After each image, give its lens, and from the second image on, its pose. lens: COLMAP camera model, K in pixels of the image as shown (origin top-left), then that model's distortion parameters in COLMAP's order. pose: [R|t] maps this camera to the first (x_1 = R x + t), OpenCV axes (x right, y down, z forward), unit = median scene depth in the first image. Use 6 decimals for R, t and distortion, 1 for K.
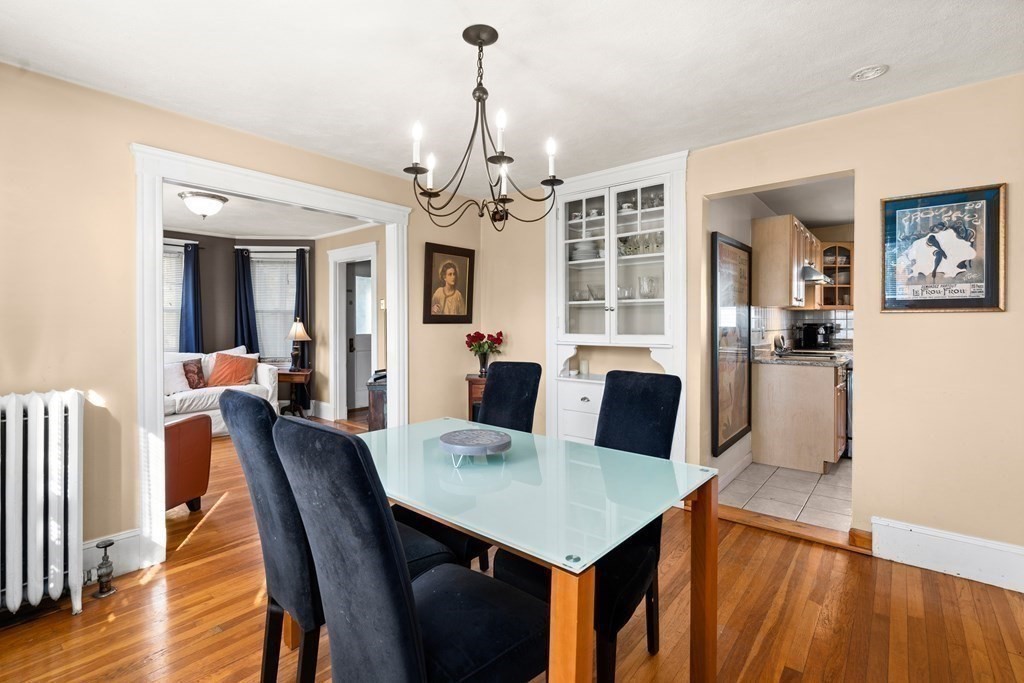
lens RADIAL K [[476.3, 0, 512.0], [0, 476.3, 341.5], [0, 0, 1]] dist [-0.000570, 0.000294]
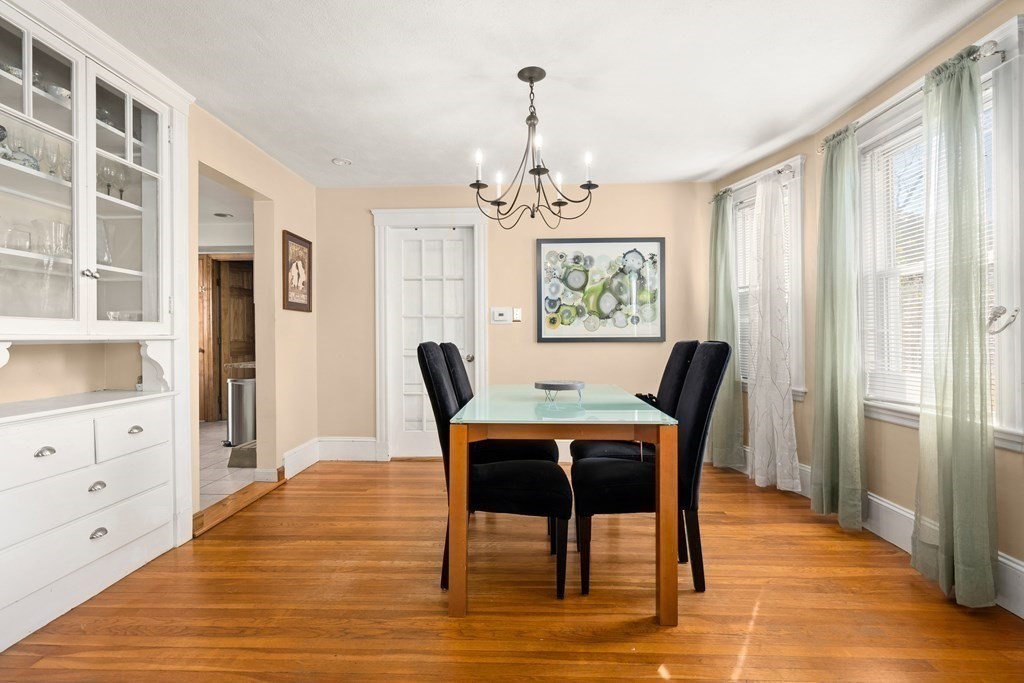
lens RADIAL K [[476.3, 0, 512.0], [0, 476.3, 341.5], [0, 0, 1]] dist [-0.000570, 0.000294]
pose [[-0.609138, -0.009392, 0.793009, -0.672754], [0.026709, 0.999120, 0.032350, 0.008150], [-0.792614, 0.040886, -0.608351, 1.160664]]
